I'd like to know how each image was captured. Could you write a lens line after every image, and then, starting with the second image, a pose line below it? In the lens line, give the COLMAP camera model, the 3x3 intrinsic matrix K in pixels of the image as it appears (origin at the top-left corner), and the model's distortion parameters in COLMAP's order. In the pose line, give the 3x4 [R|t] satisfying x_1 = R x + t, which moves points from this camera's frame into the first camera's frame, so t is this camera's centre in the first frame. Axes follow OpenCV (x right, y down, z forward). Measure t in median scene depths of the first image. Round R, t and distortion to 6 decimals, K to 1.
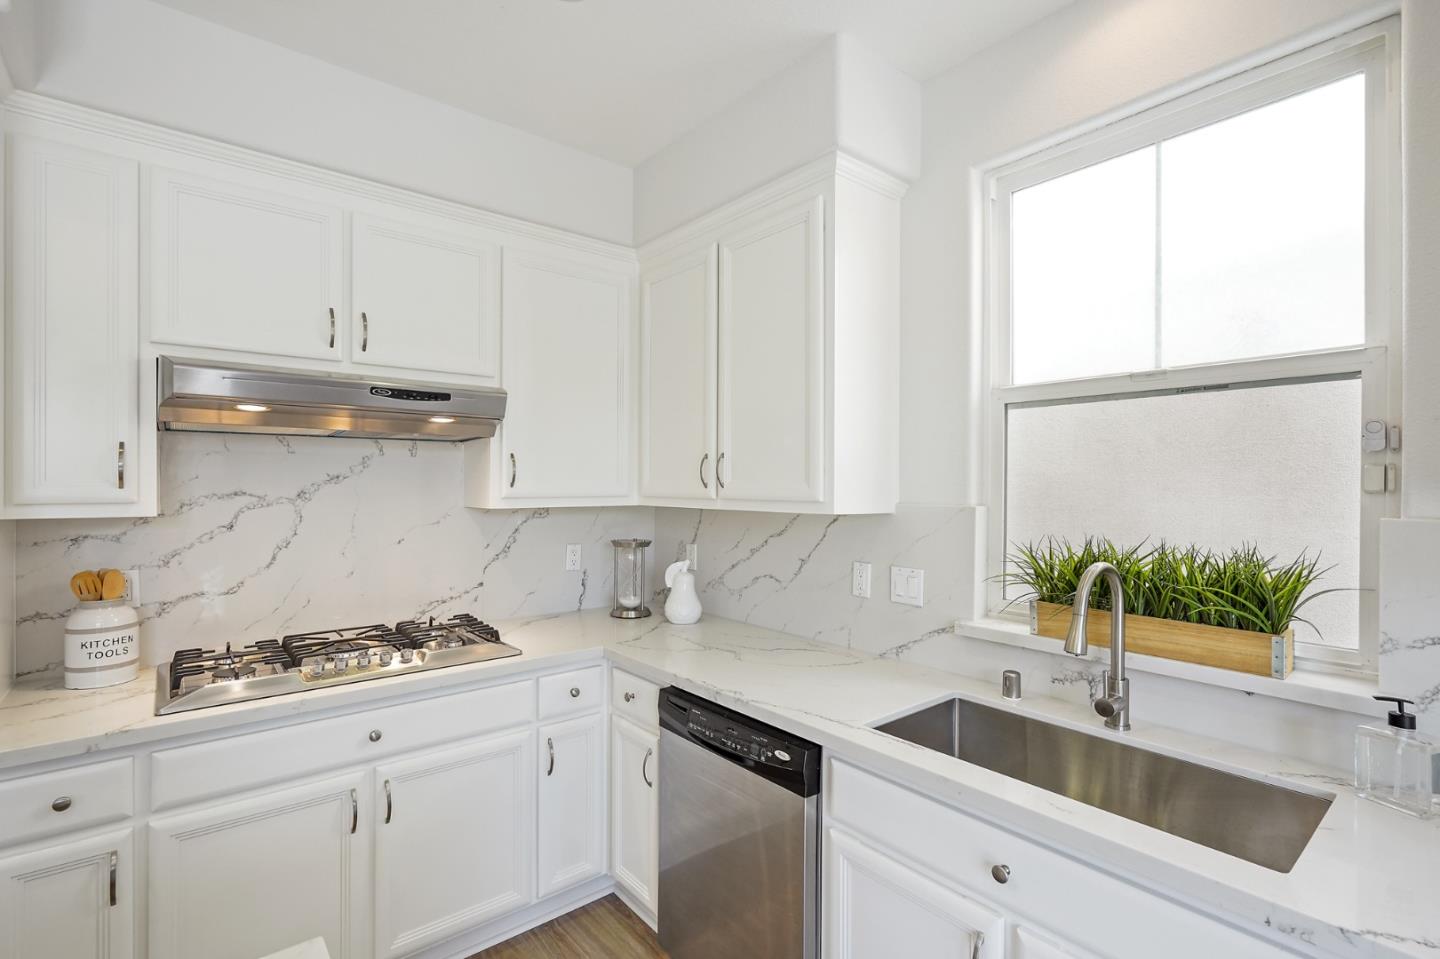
lens RADIAL K [[668.6, 0, 719.1], [0, 668.6, 479.9], [0, 0, 1]] dist [-0.004626, -0.000069]
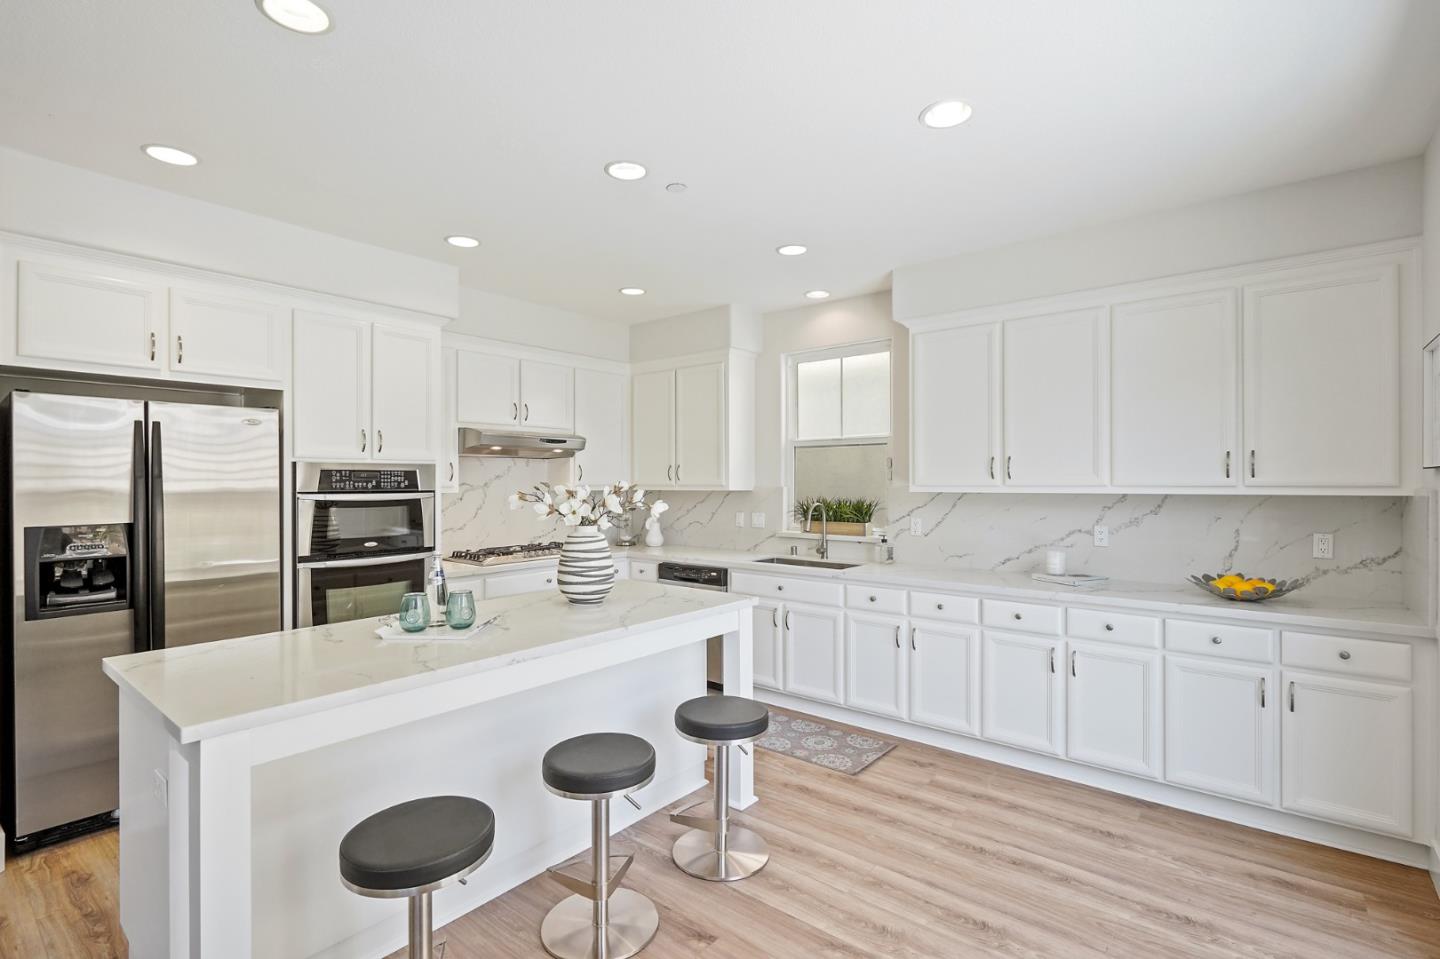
lens RADIAL K [[668.6, 0, 720.1], [0, 668.6, 480.2], [0, 0, 1]] dist [-0.004626, -0.000069]
pose [[0.981700, -0.005691, 0.190350, -0.335614], [0.005086, 0.999980, 0.003667, 0.004675], [-0.190367, -0.002632, 0.981709, -1.441227]]
